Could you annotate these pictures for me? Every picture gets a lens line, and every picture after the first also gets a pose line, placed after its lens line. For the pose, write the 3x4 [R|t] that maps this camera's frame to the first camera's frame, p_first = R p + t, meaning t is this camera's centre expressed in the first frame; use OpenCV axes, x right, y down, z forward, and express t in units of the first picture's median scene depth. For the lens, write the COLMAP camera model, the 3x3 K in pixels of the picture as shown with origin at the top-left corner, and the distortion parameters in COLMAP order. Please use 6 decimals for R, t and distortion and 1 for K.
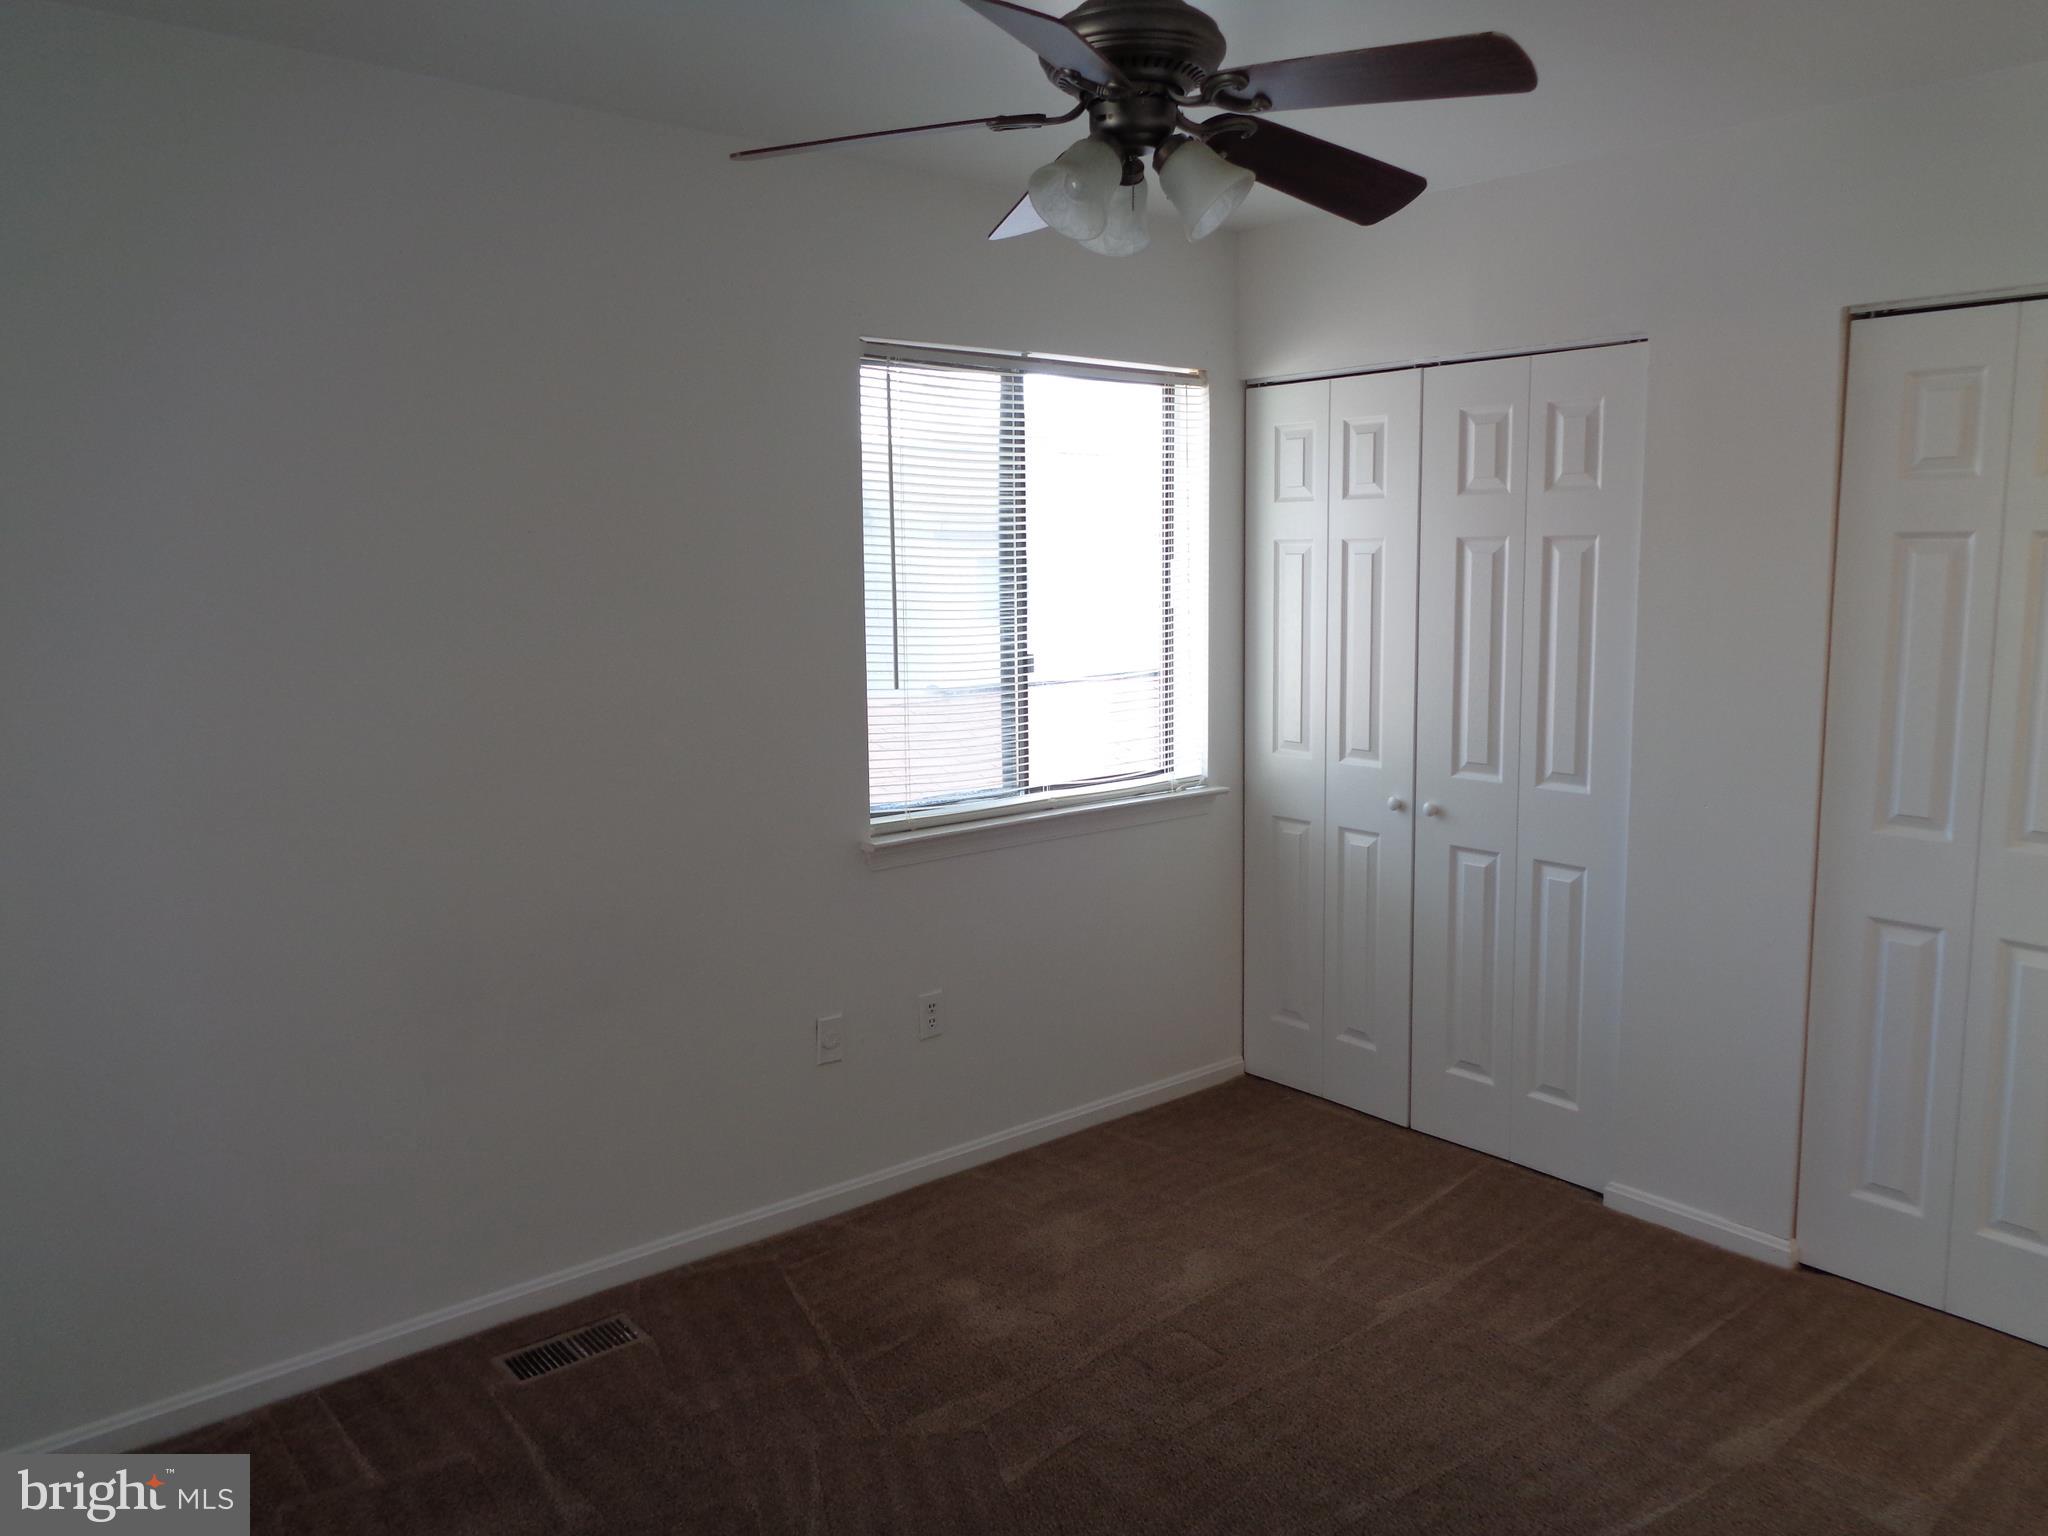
lens RADIAL K [[1556.4, 0, 1046.6], [0, 1556.4, 766.6], [0, 0, 1]] dist [-0.000774, -0.001757]
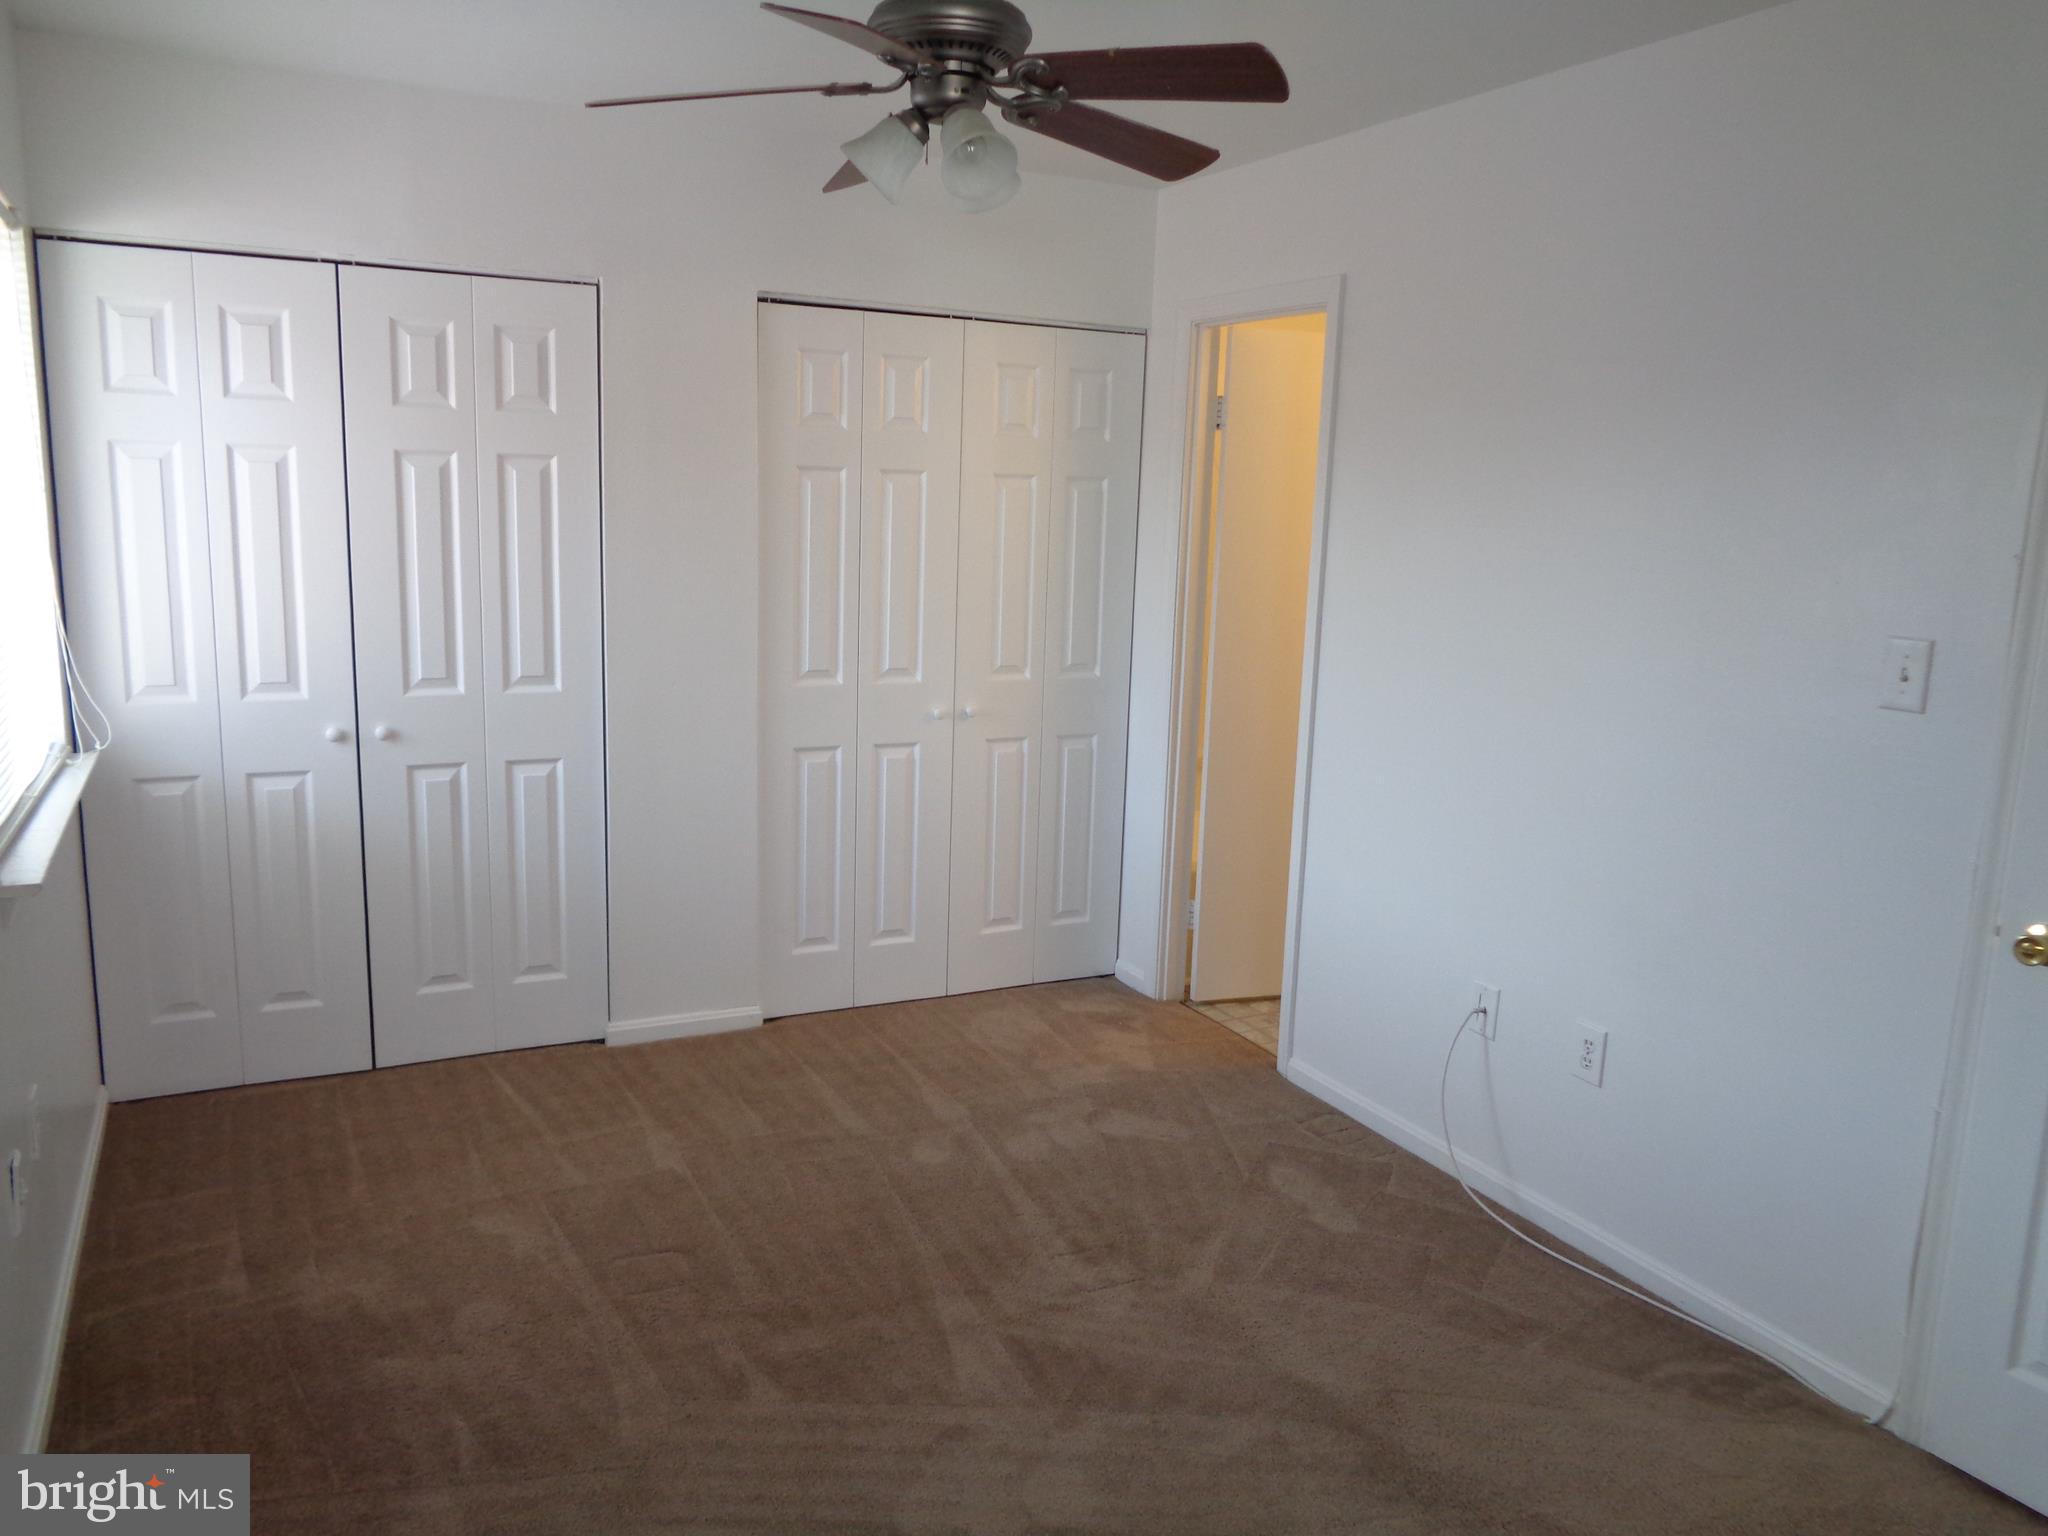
lens RADIAL K [[1556.4, 0, 1046.6], [0, 1556.4, 766.6], [0, 0, 1]] dist [-0.000774, -0.001757]
pose [[0.210596, -0.158227, 0.964683, -0.624081], [0.100453, 0.985093, 0.139645, -0.047218], [-0.972398, 0.067497, 0.223351, 0.400768]]
